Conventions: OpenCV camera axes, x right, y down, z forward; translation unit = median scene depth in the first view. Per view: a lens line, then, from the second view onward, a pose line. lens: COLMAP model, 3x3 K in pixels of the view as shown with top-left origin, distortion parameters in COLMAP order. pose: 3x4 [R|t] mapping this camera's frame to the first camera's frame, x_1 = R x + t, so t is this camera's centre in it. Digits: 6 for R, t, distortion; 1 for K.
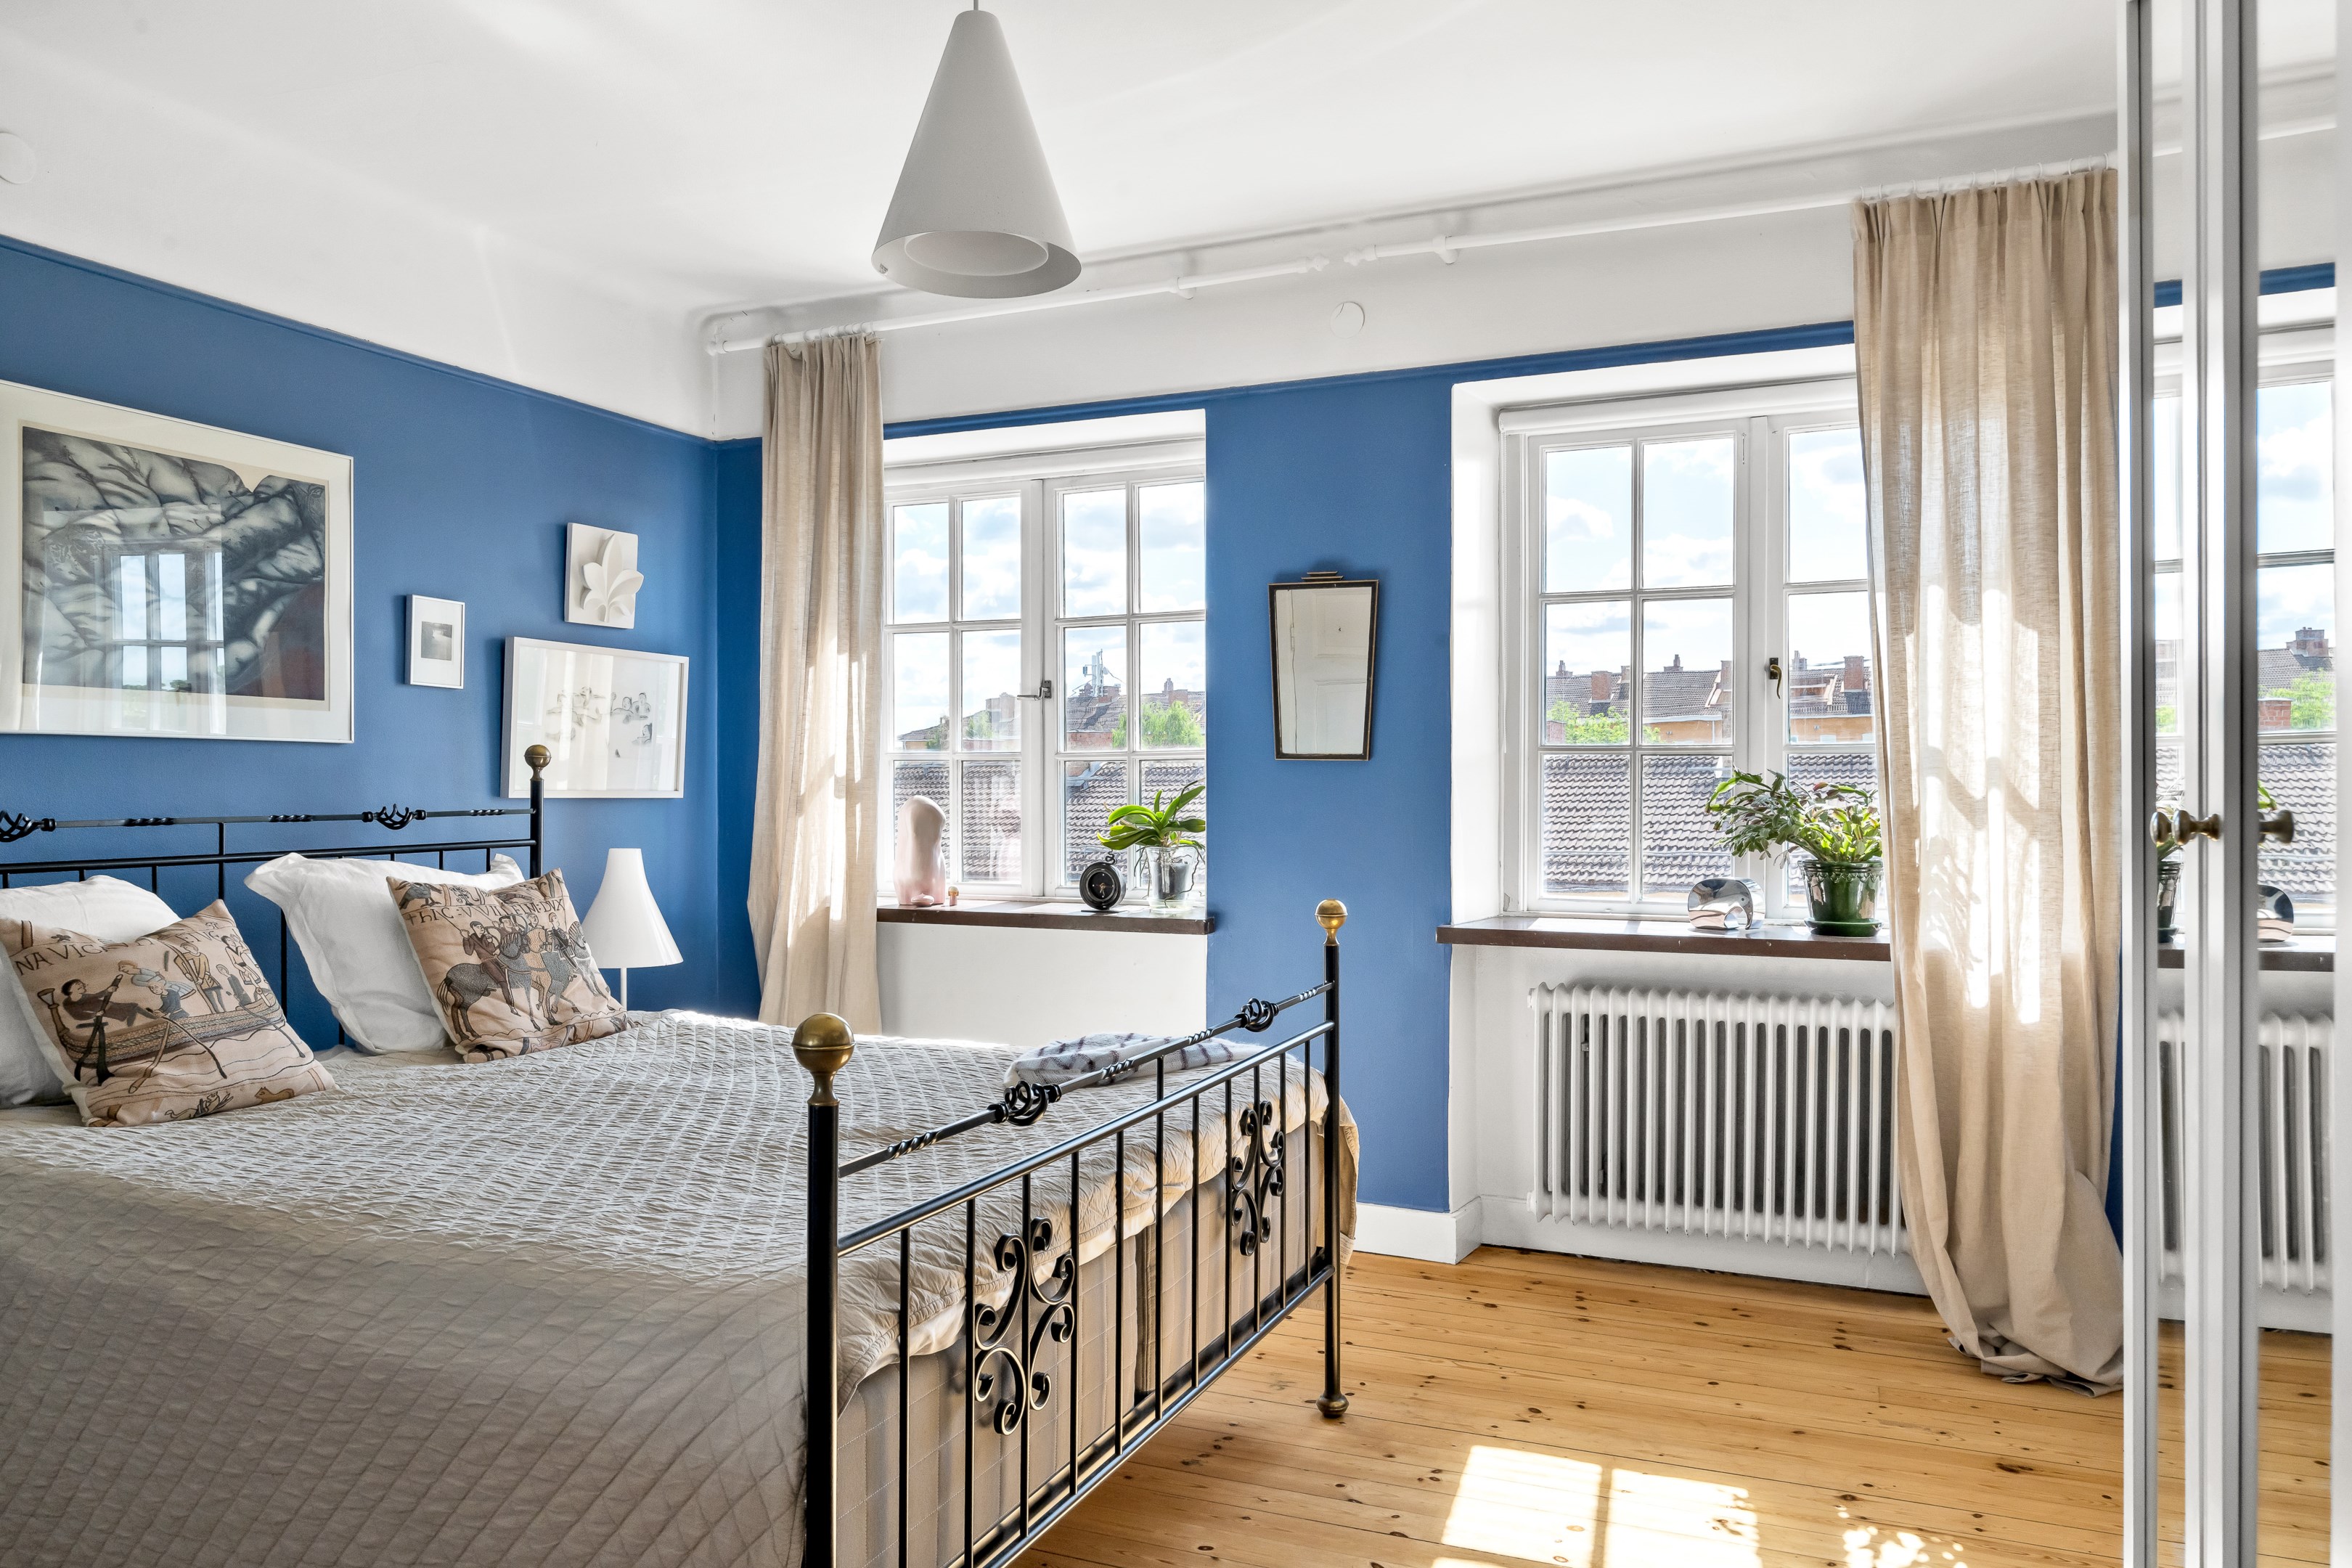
lens RADIAL K [[1665.9, 0, 1176.5], [0, 1665.9, 793.8], [0, 0, 1]] dist [0.014016, 0.002235]
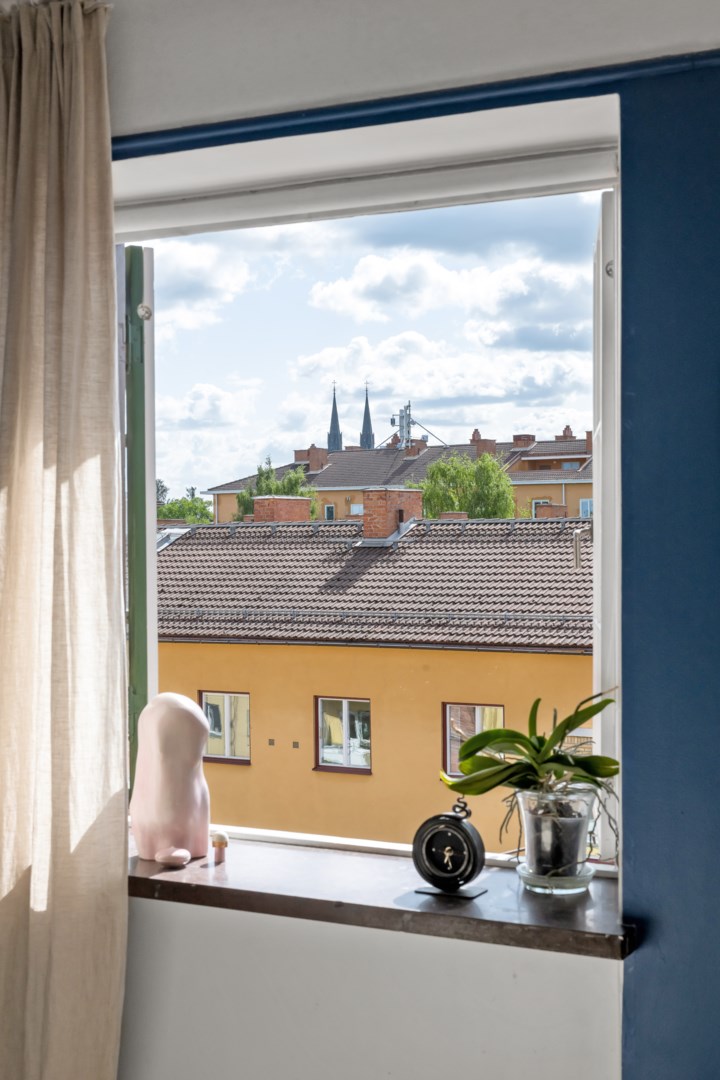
lens RADIAL K [[1585.1, 0, 360.0], [0, 1585.1, 538.0], [0, 0, 1]] dist [-0.003863, 0.000000]
pose [[0.997218, -0.003401, -0.074464, -0.032204], [0.003684, 0.999986, 0.003673, -0.066228], [0.074450, -0.003937, 0.997217, 0.387396]]
